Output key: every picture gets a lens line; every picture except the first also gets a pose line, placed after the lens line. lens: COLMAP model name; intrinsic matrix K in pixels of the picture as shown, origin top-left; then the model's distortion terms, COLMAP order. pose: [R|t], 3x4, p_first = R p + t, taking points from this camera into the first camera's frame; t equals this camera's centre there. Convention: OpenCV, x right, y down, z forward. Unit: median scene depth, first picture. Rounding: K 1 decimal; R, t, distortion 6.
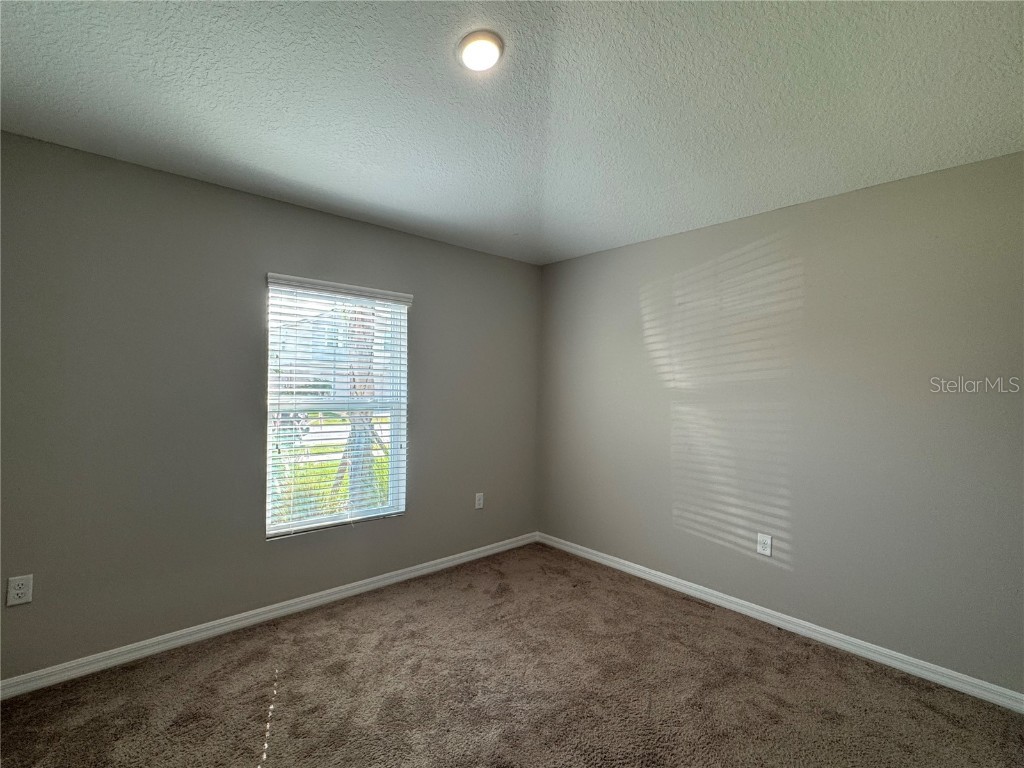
lens RADIAL K [[477.5, 0, 512.7], [0, 477.5, 382.1], [0, 0, 1]] dist [0.003028, 0.000378]
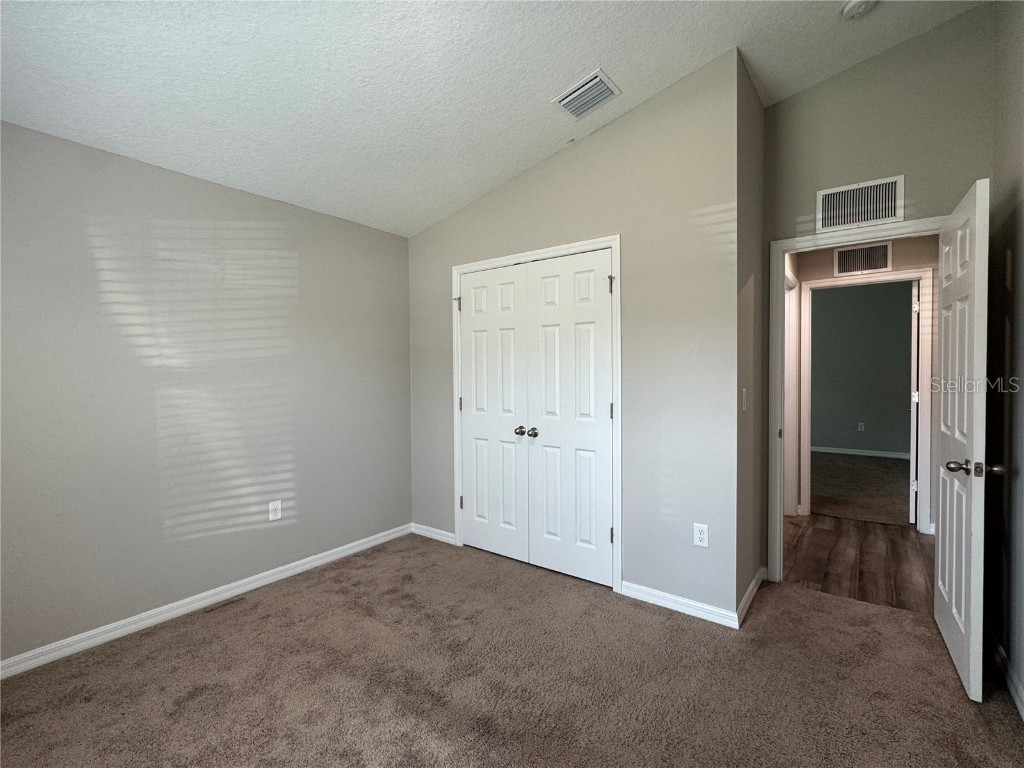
lens RADIAL K [[477.5, 0, 514.3], [0, 477.5, 378.0], [0, 0, 1]] dist [0.003028, 0.000378]
pose [[-0.193921, -0.030573, 0.980541, -0.589311], [-0.003888, 0.999530, 0.030396, 0.006081], [-0.981009, 0.002083, -0.193949, 0.641567]]
